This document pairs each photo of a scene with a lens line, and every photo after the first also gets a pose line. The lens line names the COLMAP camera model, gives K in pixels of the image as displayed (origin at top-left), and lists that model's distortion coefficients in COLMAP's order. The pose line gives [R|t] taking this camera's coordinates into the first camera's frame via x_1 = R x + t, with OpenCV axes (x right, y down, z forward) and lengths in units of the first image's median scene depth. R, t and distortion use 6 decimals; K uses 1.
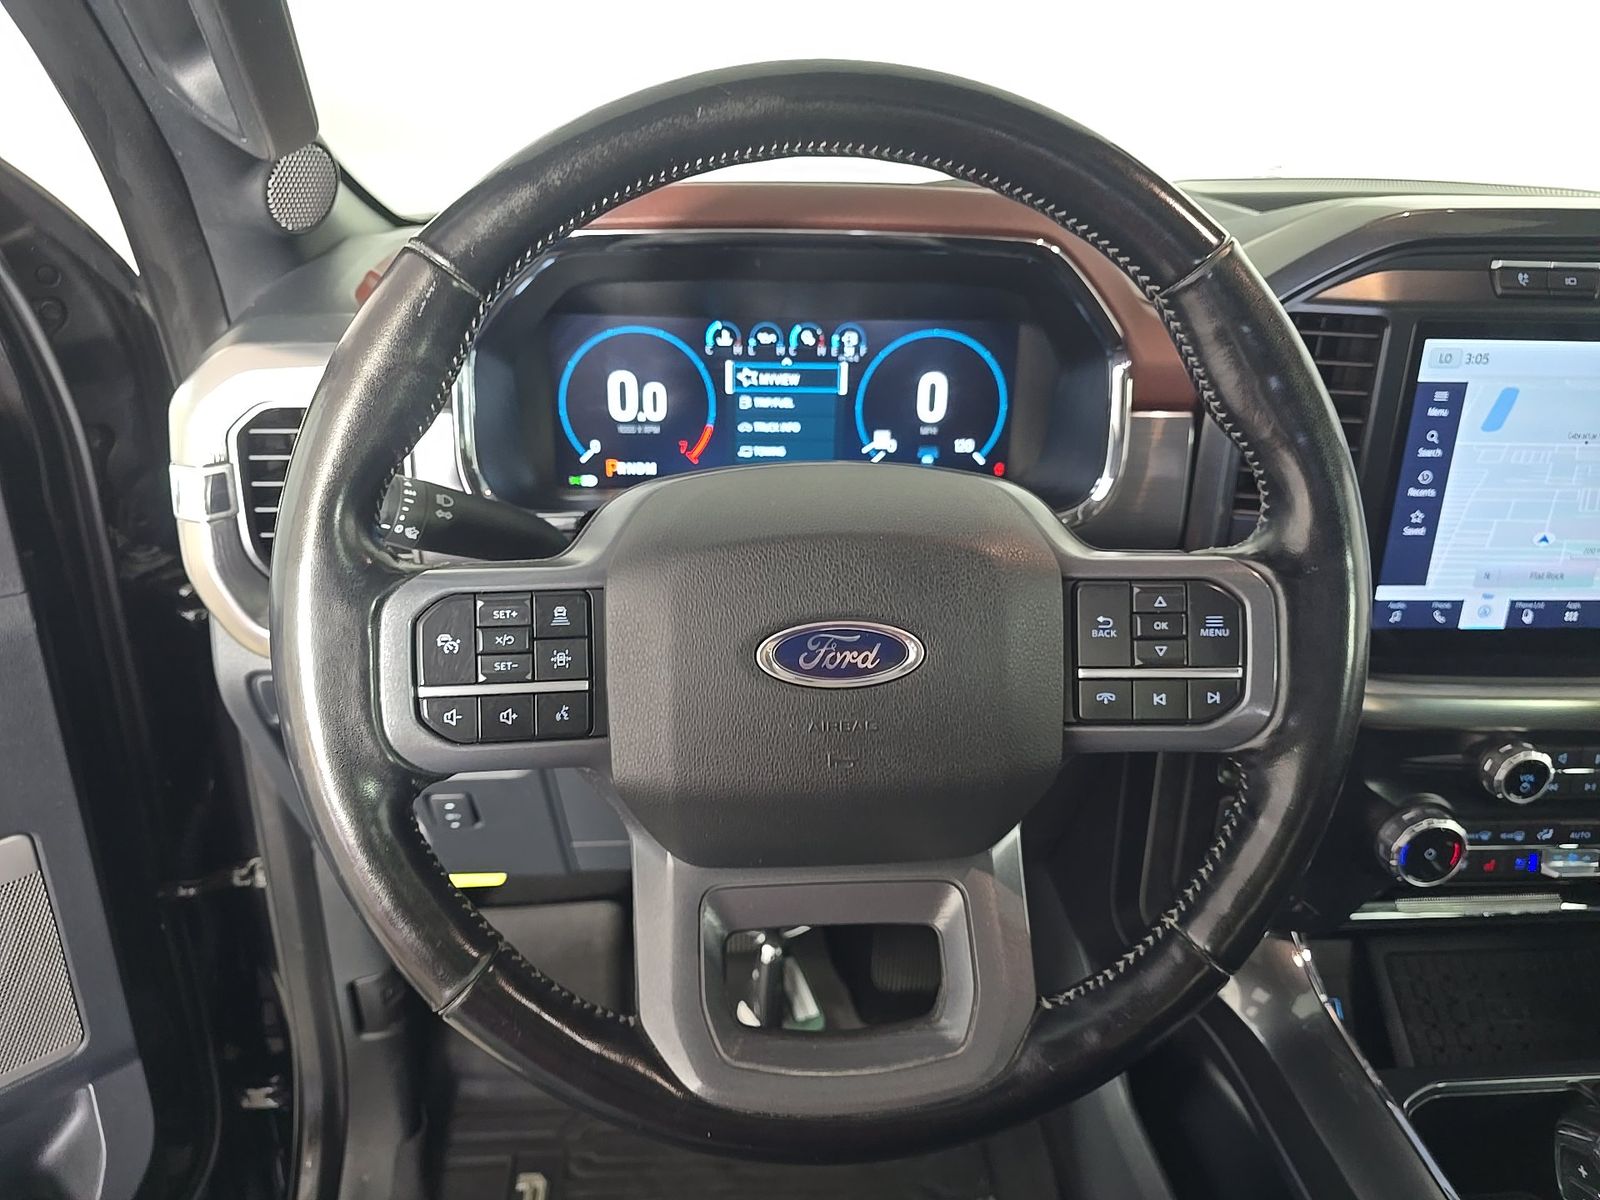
lens RADIAL K [[1071.0, 0, 800.0], [0, 1071.0, 600.0], [0, 0, 1]] dist [0.028142, -0.033616]
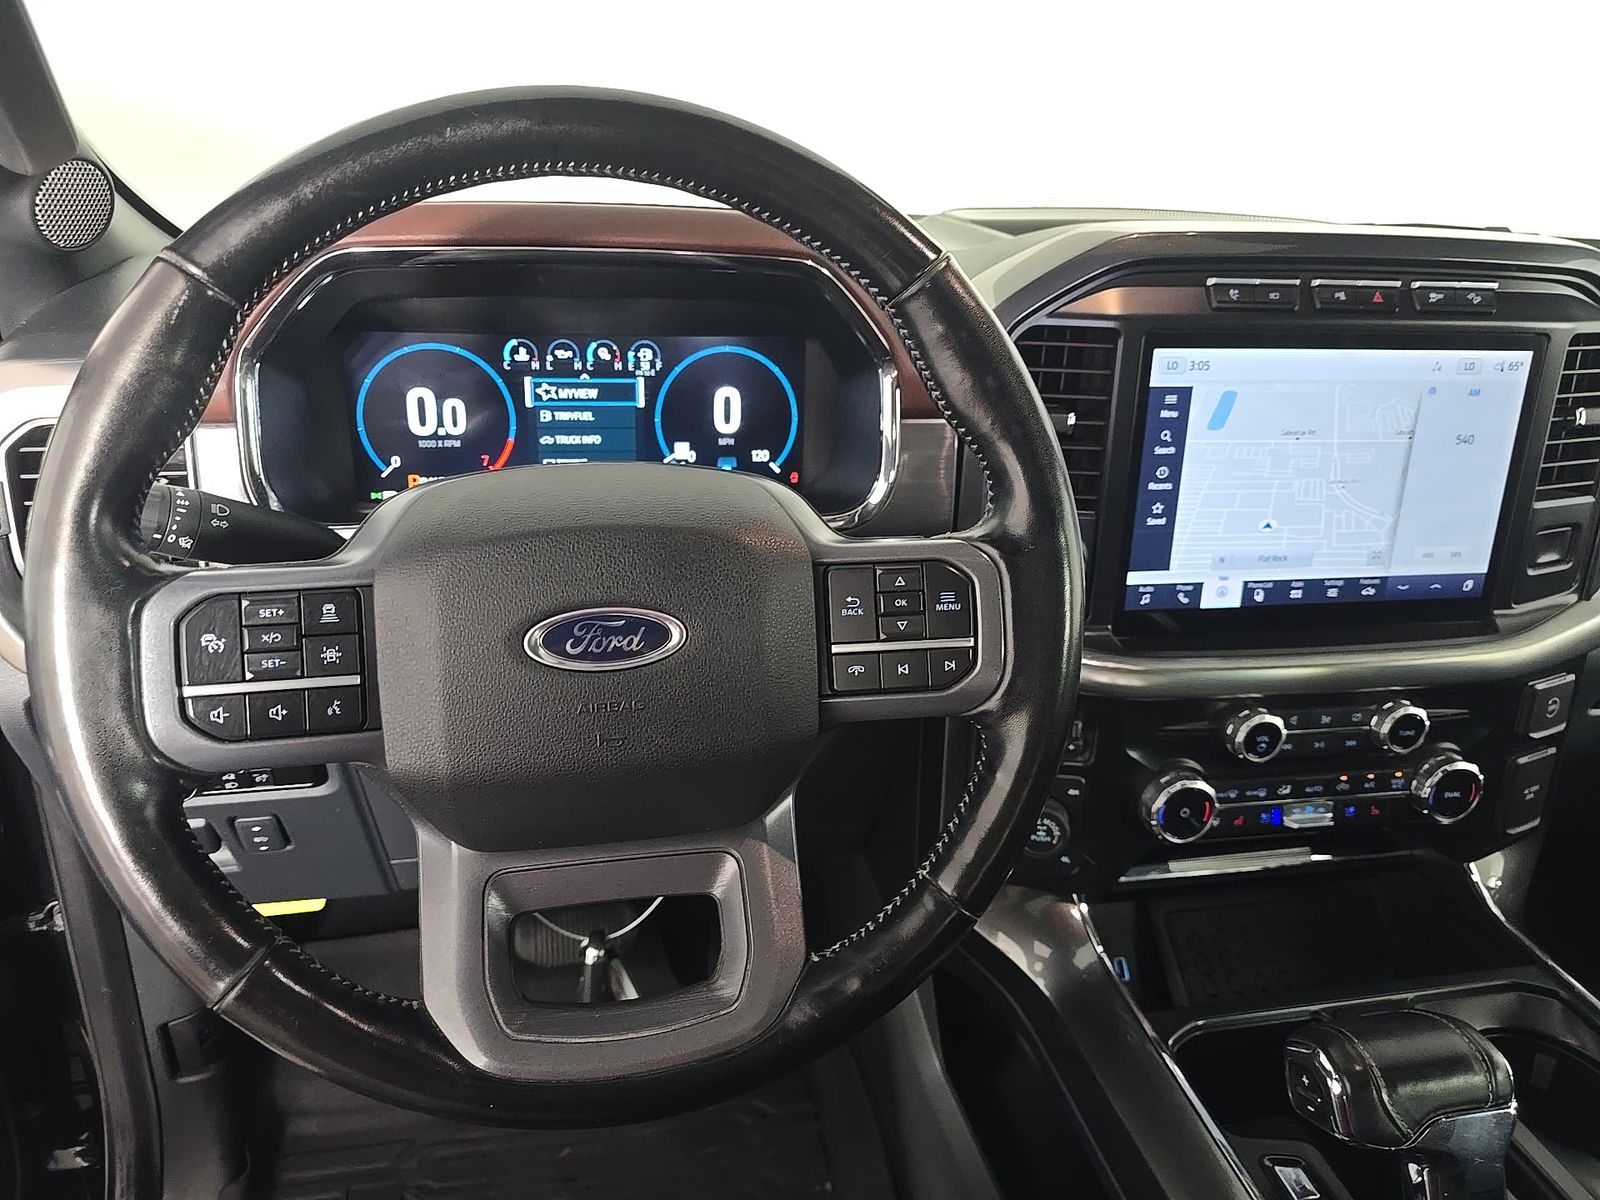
lens RADIAL K [[1072.0, 0, 800.7], [0, 1072.0, 604.5], [0, 0, 1]] dist [0.035271, -0.032165]
pose [[0.992465, -0.034979, 0.117430, 0.076212], [0.037816, 0.999042, -0.022019, 0.033841], [-0.116547, 0.026294, 0.992837, -0.059898]]
